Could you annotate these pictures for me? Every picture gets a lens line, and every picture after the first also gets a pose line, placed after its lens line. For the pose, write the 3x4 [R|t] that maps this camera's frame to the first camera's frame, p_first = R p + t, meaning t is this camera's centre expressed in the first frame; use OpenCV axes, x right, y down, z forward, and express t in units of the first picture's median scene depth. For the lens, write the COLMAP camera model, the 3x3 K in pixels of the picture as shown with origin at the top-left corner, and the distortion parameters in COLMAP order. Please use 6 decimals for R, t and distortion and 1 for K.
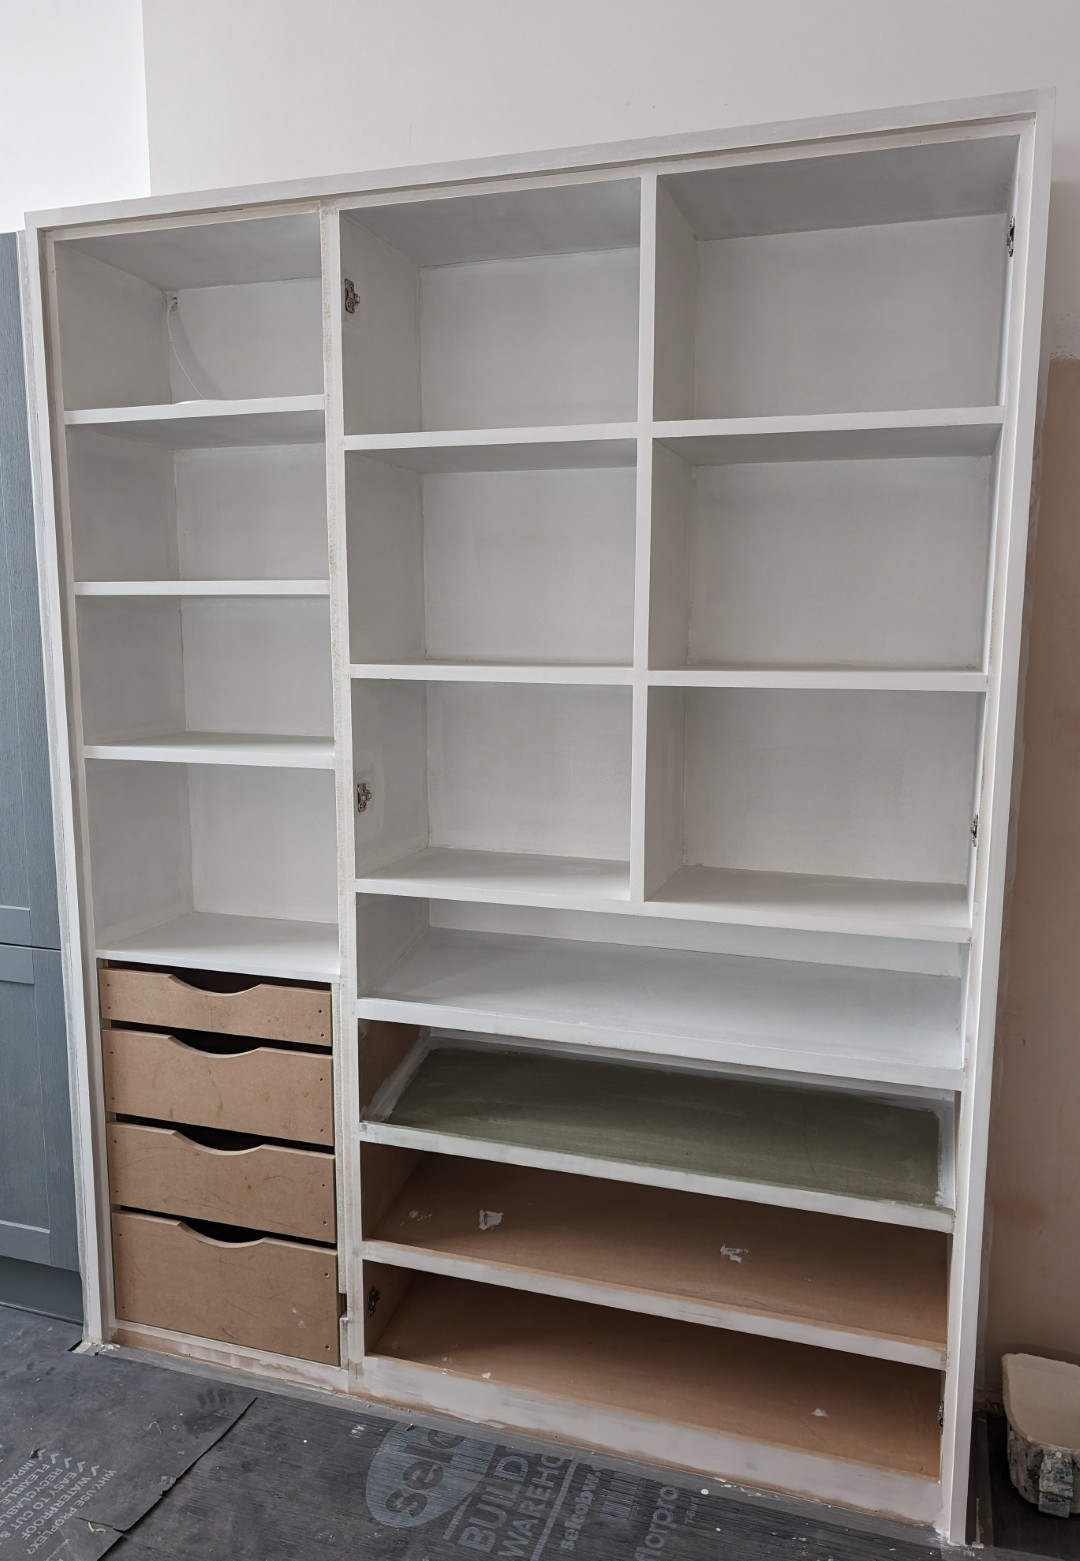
lens RADIAL K [[1080.6, 0, 527.1], [0, 1080.6, 846.7], [0, 0, 1]] dist [0.007975, -0.000641]
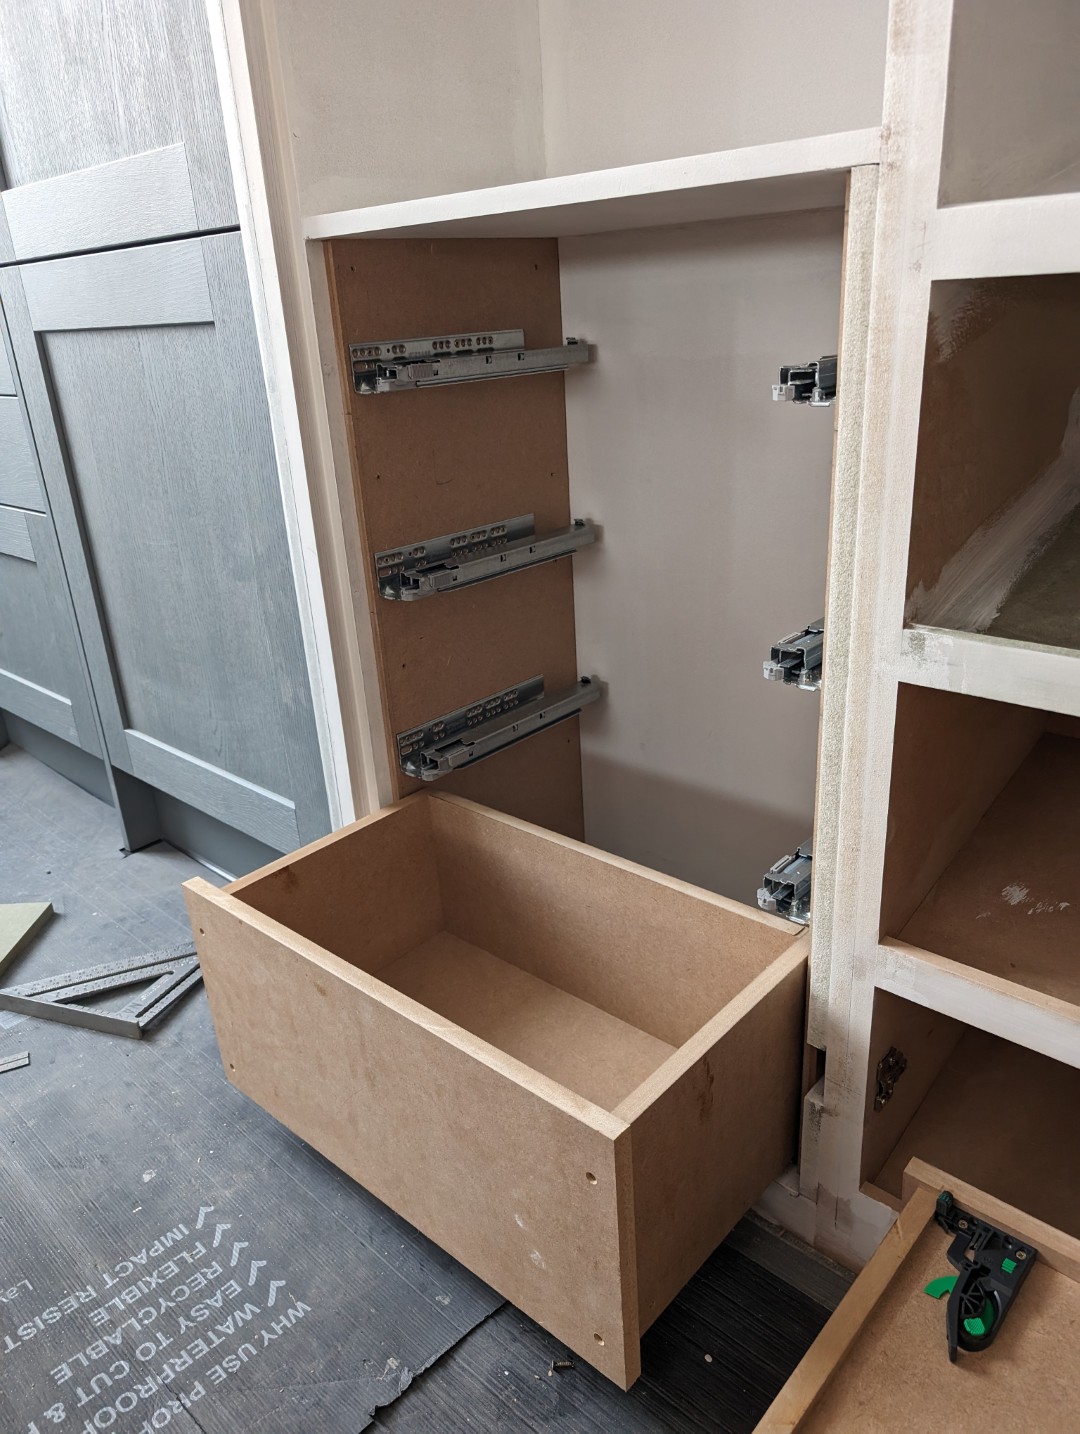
lens RADIAL K [[1012.9, 0, 538.6], [0, 1012.9, 720.4], [0, 0, 1]] dist [0.009278, -0.007102]
pose [[0.907501, 0.101857, -0.407514, -0.135466], [-0.006131, 0.973263, 0.229612, 0.226303], [0.420006, -0.205874, 0.883861, 0.712905]]
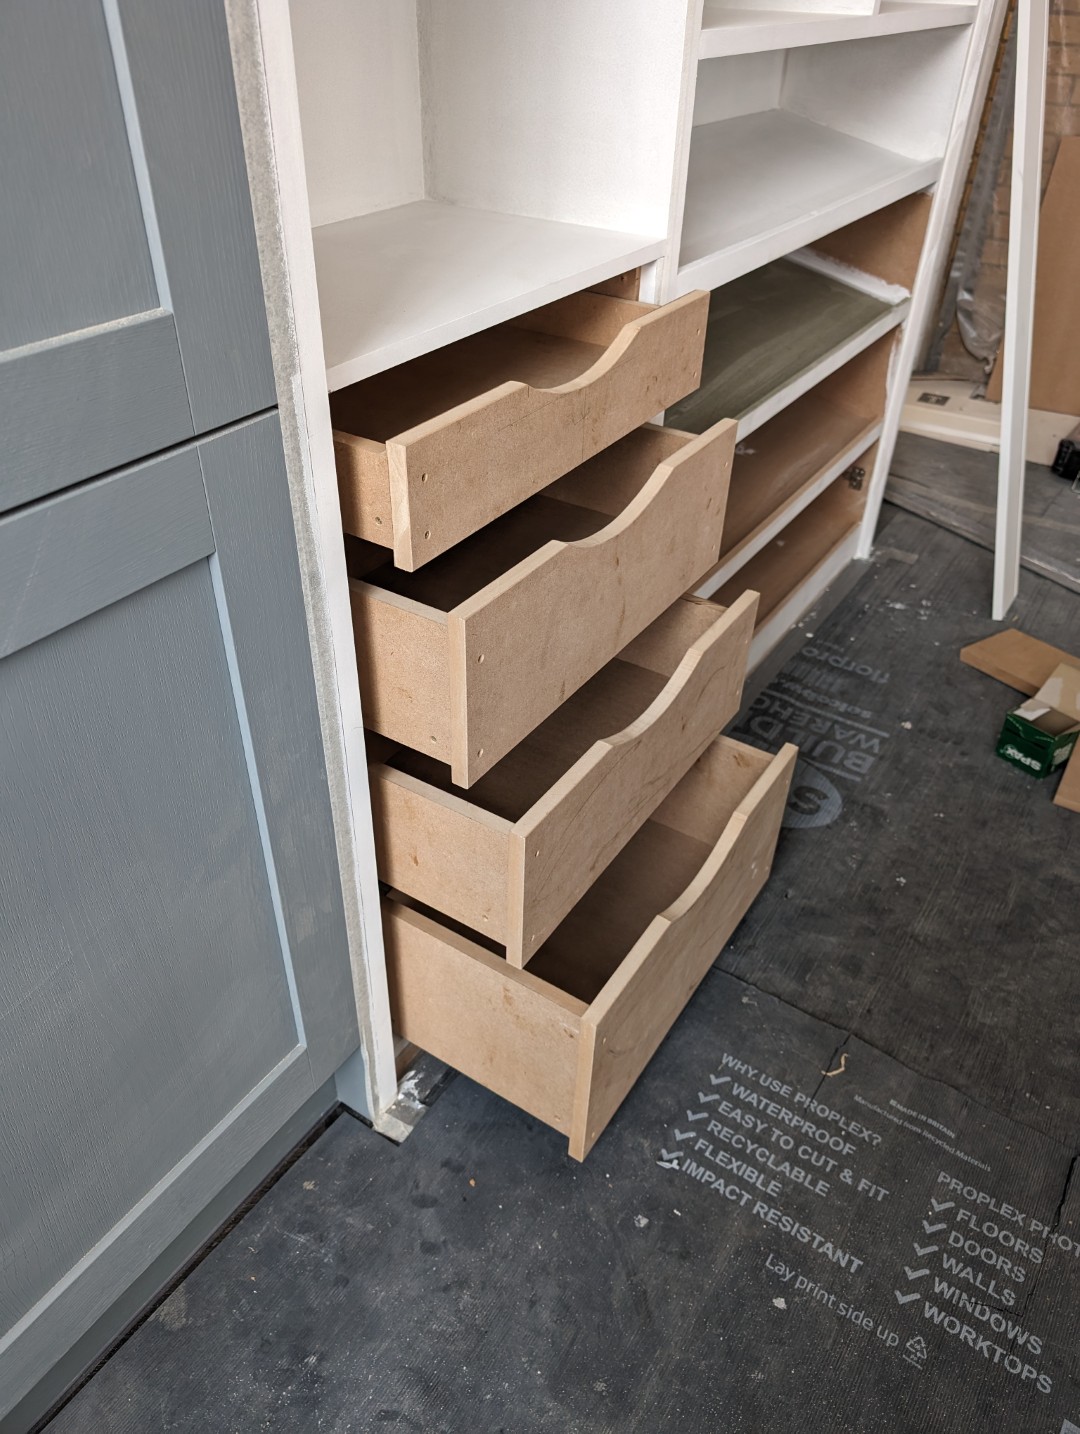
lens RADIAL K [[1012.9, 0, 534.1], [0, 1012.9, 715.3], [0, 0, 1]] dist [0.009278, -0.007102]
pose [[0.288337, -0.582149, 0.760240, -0.797622], [0.157211, 0.811967, 0.562134, 0.009980], [-0.944535, -0.042566, 0.325640, 0.925932]]
